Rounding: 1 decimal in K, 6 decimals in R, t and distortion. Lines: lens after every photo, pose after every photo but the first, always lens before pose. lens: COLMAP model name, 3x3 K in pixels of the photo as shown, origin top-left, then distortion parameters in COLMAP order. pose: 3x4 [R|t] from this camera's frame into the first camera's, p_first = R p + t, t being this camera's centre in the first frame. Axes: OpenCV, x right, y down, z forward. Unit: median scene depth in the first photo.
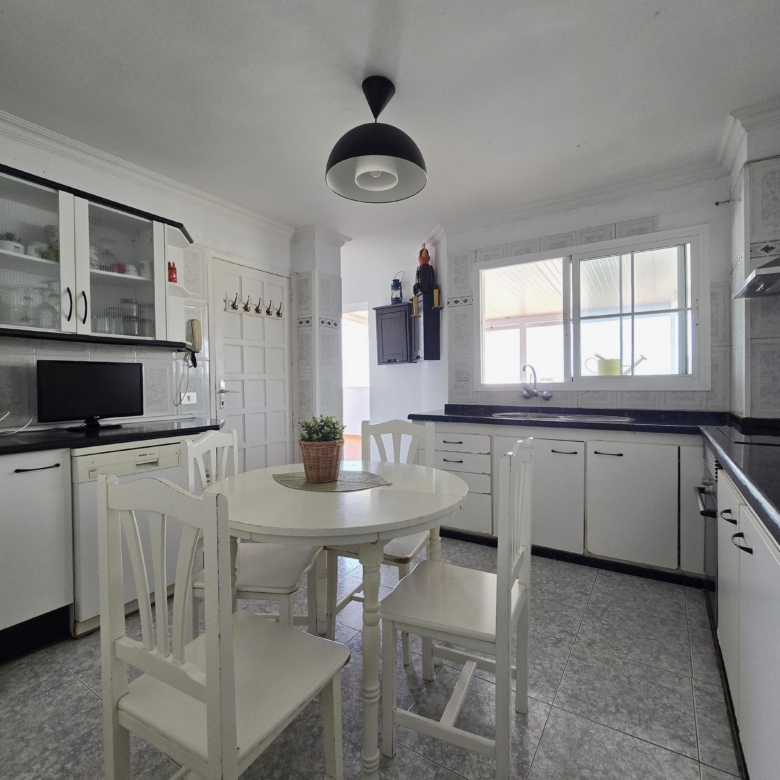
lens RADIAL K [[423.2, 0, 384.1], [0, 423.2, 388.0], [0, 0, 1]] dist [-0.004709, -0.001004]
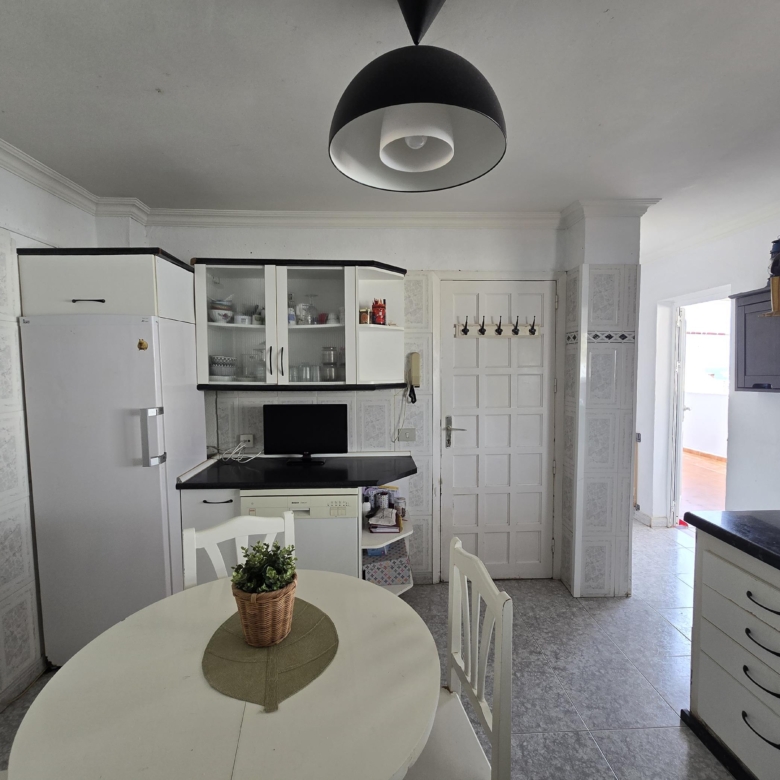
lens RADIAL K [[423.2, 0, 388.1], [0, 423.2, 388.5], [0, 0, 1]] dist [-0.004709, -0.001004]
pose [[0.582848, 0.050368, -0.811018, 0.330557], [-0.013848, 0.998548, 0.052063, -0.149391], [0.812463, -0.019114, 0.582699, 0.459186]]
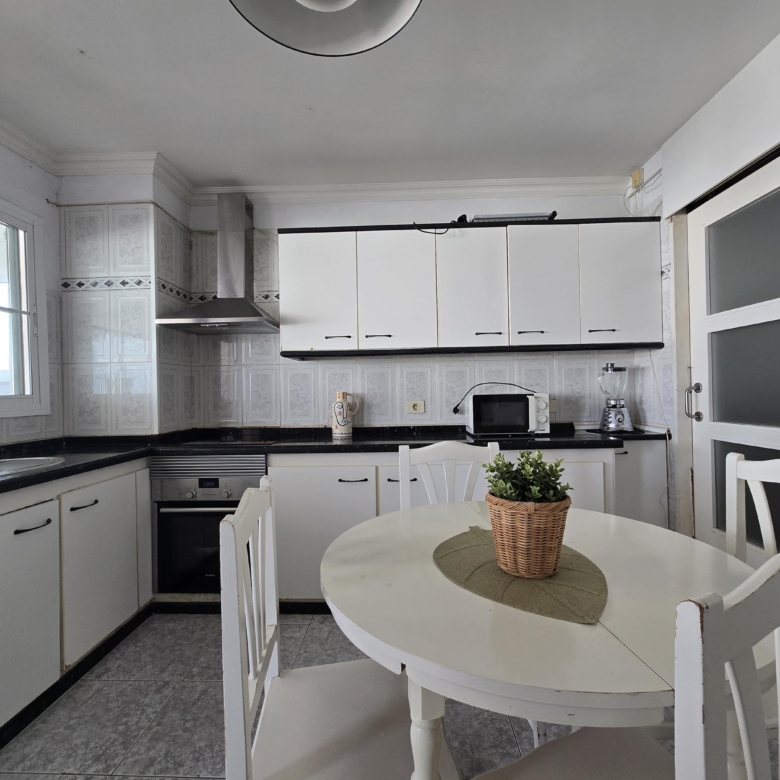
lens RADIAL K [[423.2, 0, 389.1], [0, 423.2, 391.6], [0, 0, 1]] dist [-0.004709, -0.001004]
pose [[-0.514985, 0.019832, 0.856970, -0.324943], [0.037940, 0.999280, -0.000326, -0.014077], [-0.856359, 0.032345, -0.515367, 0.878615]]
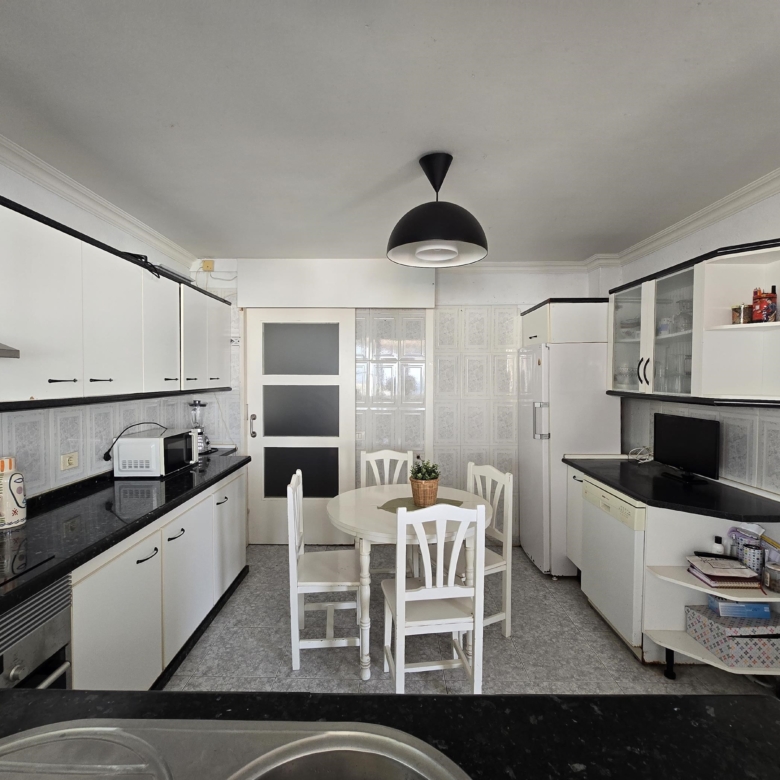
lens RADIAL K [[423.2, 0, 391.5], [0, 423.2, 389.1], [0, 0, 1]] dist [-0.004709, -0.001004]
pose [[-0.837447, 0.021813, -0.546083, 0.466798], [-0.005012, 0.998855, 0.047586, -0.160315], [0.546496, 0.042588, -0.836378, 1.329099]]
